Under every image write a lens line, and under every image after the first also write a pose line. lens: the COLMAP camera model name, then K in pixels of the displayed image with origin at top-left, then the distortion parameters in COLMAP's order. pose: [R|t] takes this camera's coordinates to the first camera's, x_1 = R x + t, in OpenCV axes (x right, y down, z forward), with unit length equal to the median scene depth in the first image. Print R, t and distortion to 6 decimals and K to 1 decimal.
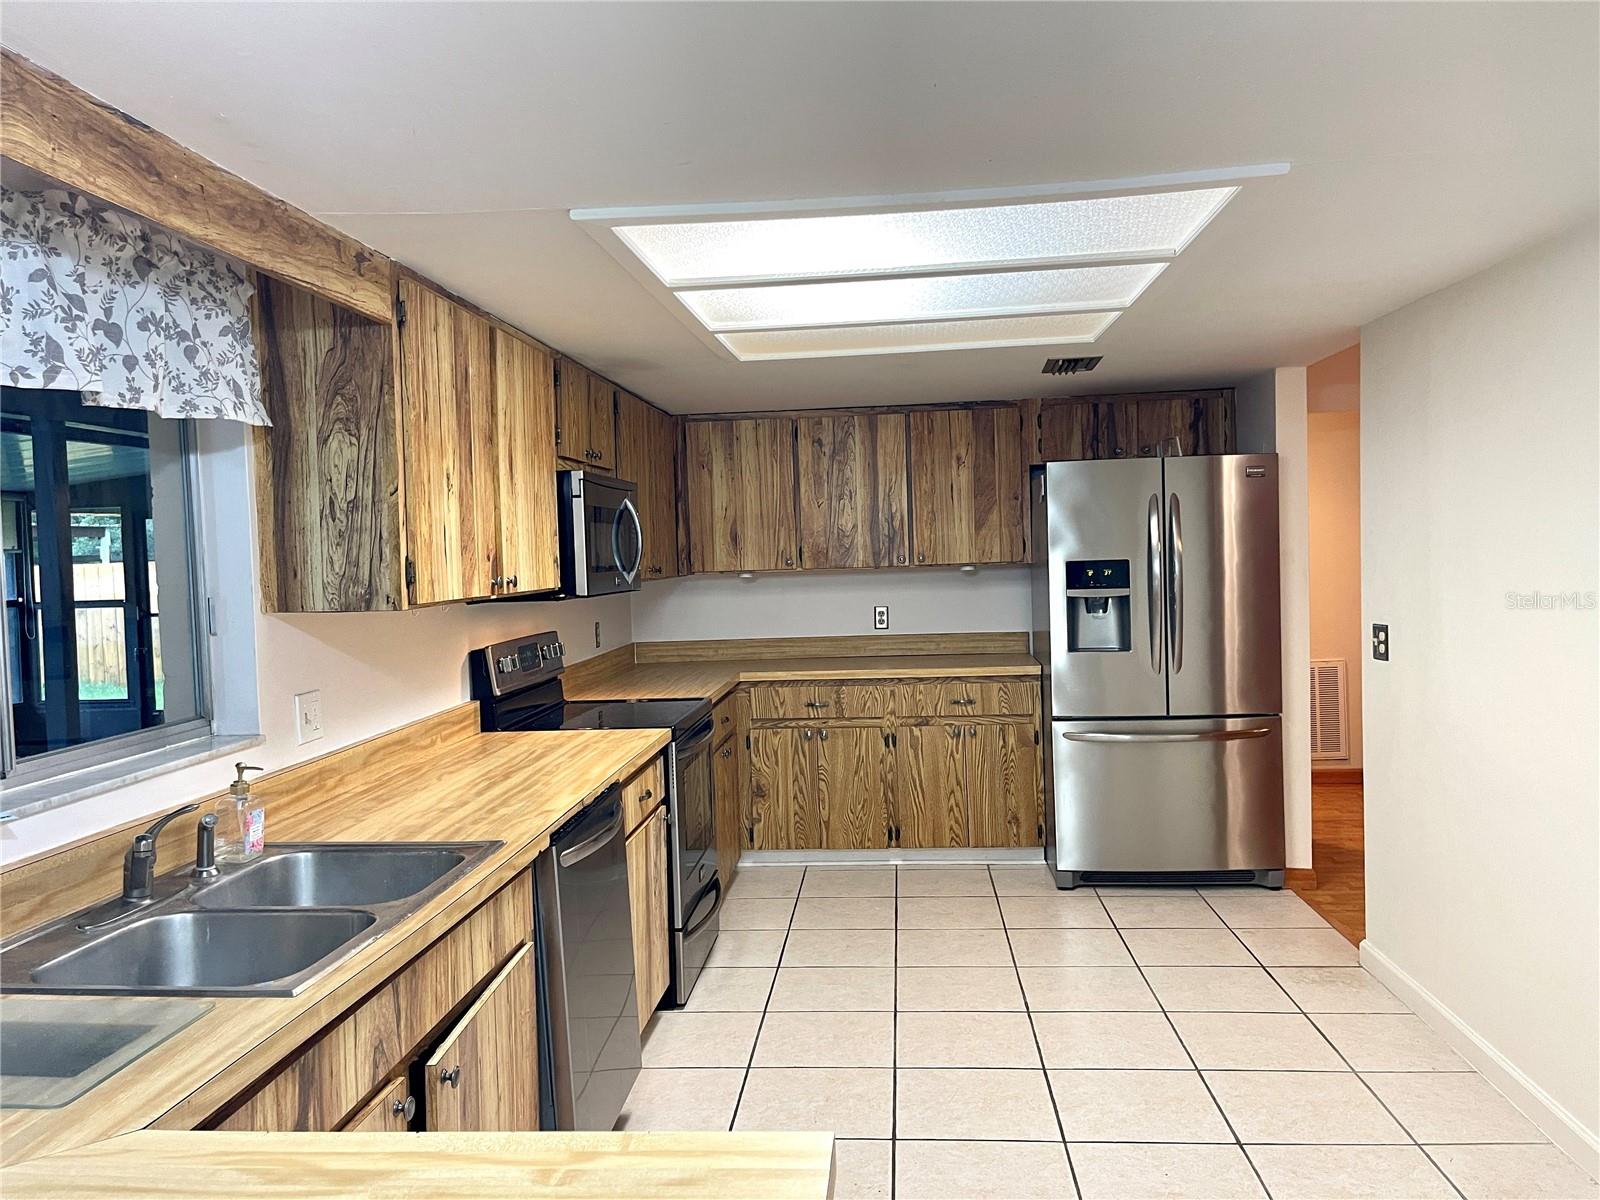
lens RADIAL K [[1197.1, 0, 800.0], [0, 1197.1, 600.0], [0, 0, 1]] dist [0.070617, -0.214759]
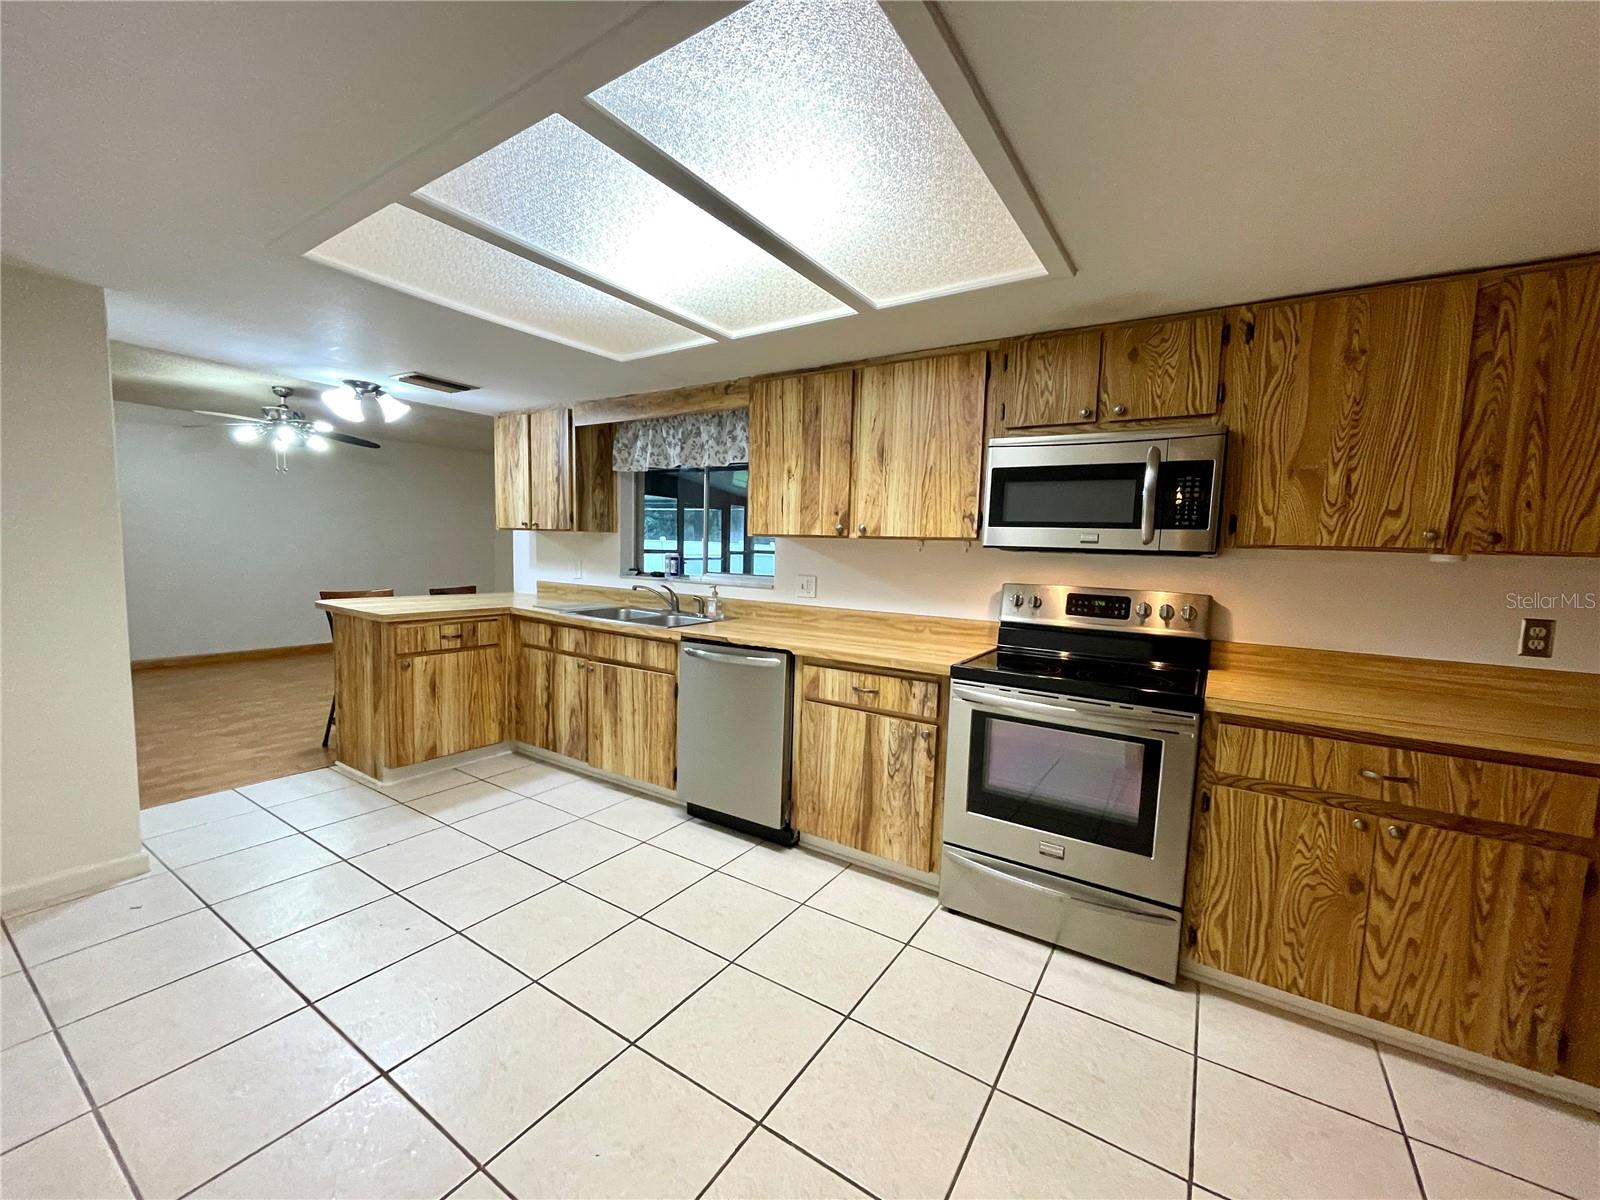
lens RADIAL K [[641.1, 0, 805.6], [0, 641.1, 602.0], [0, 0, 1]] dist [0.000330, 0.000032]
pose [[-0.466517, 0.099752, -0.878870, 0.345885], [-0.048735, 0.989212, 0.138145, -0.020686], [0.883169, 0.107279, -0.456623, 0.834642]]
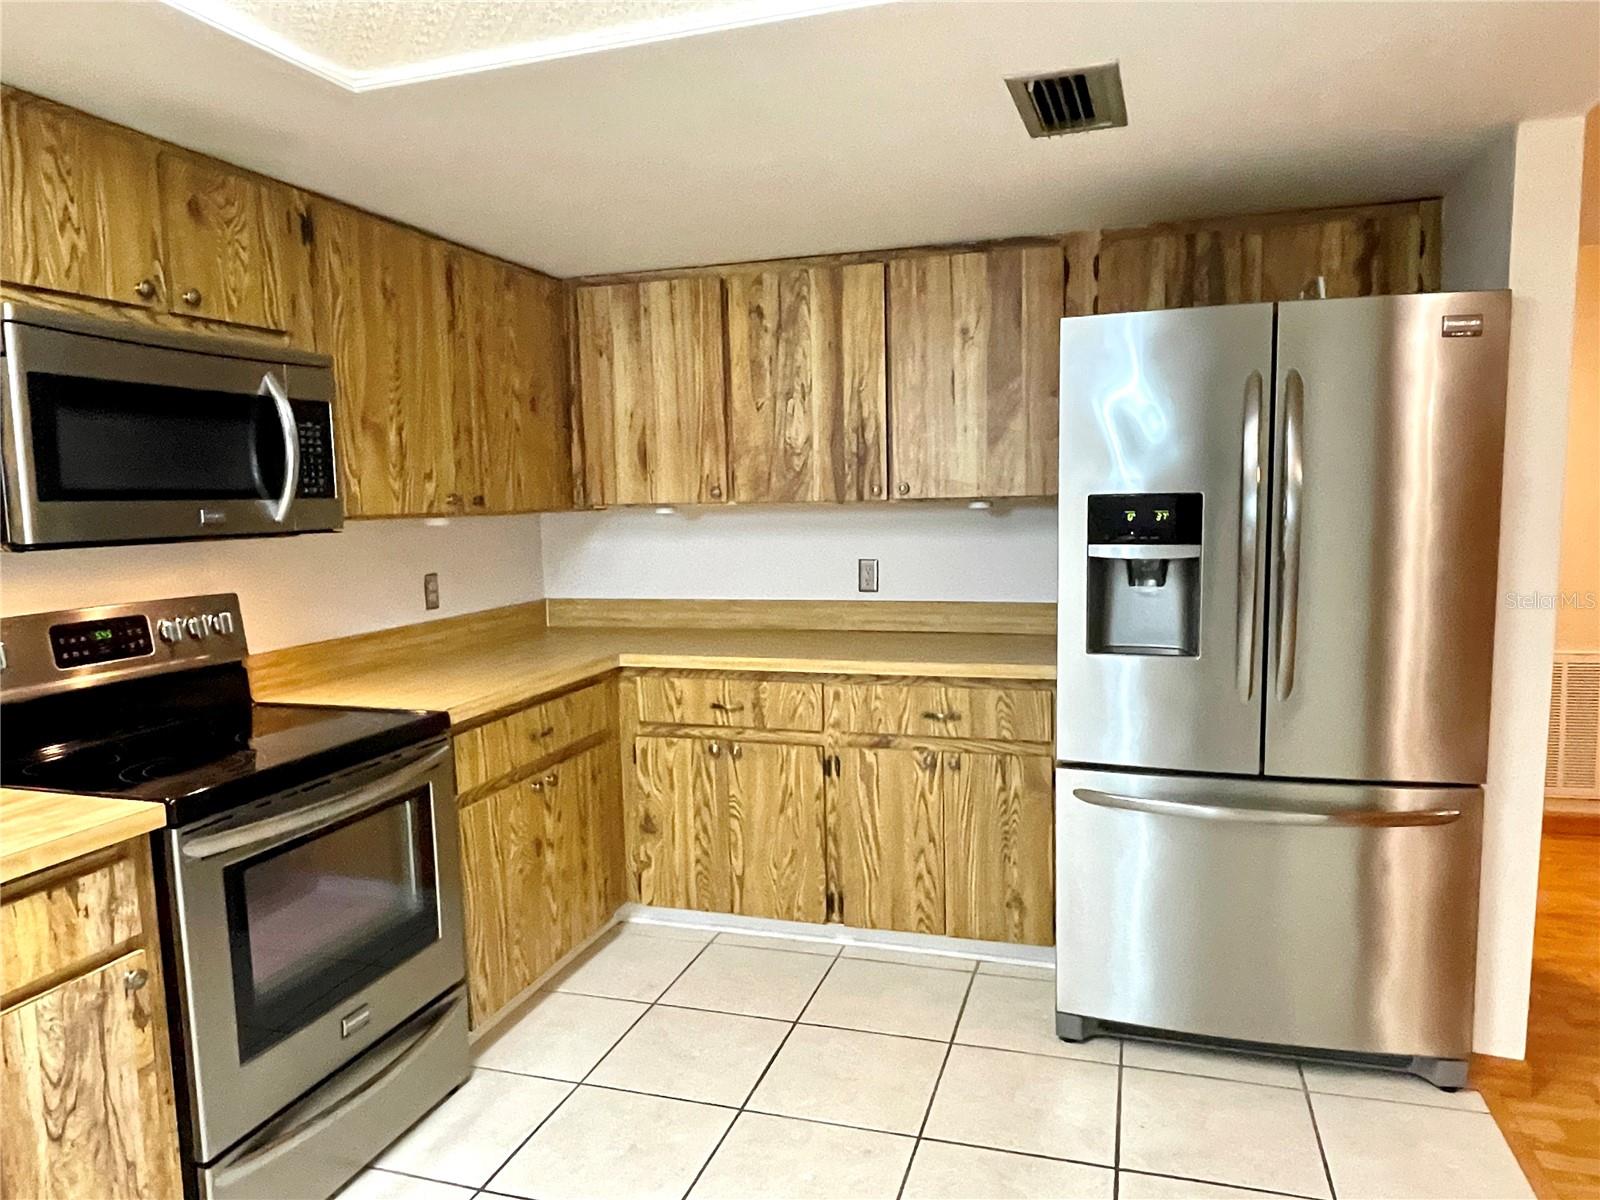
lens RADIAL K [[1083.2, 0, 800.6], [0, 1083.2, 626.1], [0, 0, 1]] dist [-0.006267, -0.003635]
pose [[0.976785, 0.038082, -0.210808, 0.180157], [-0.019297, 0.995713, 0.090457, -0.013008], [0.213349, -0.084289, 0.973333, 0.422631]]
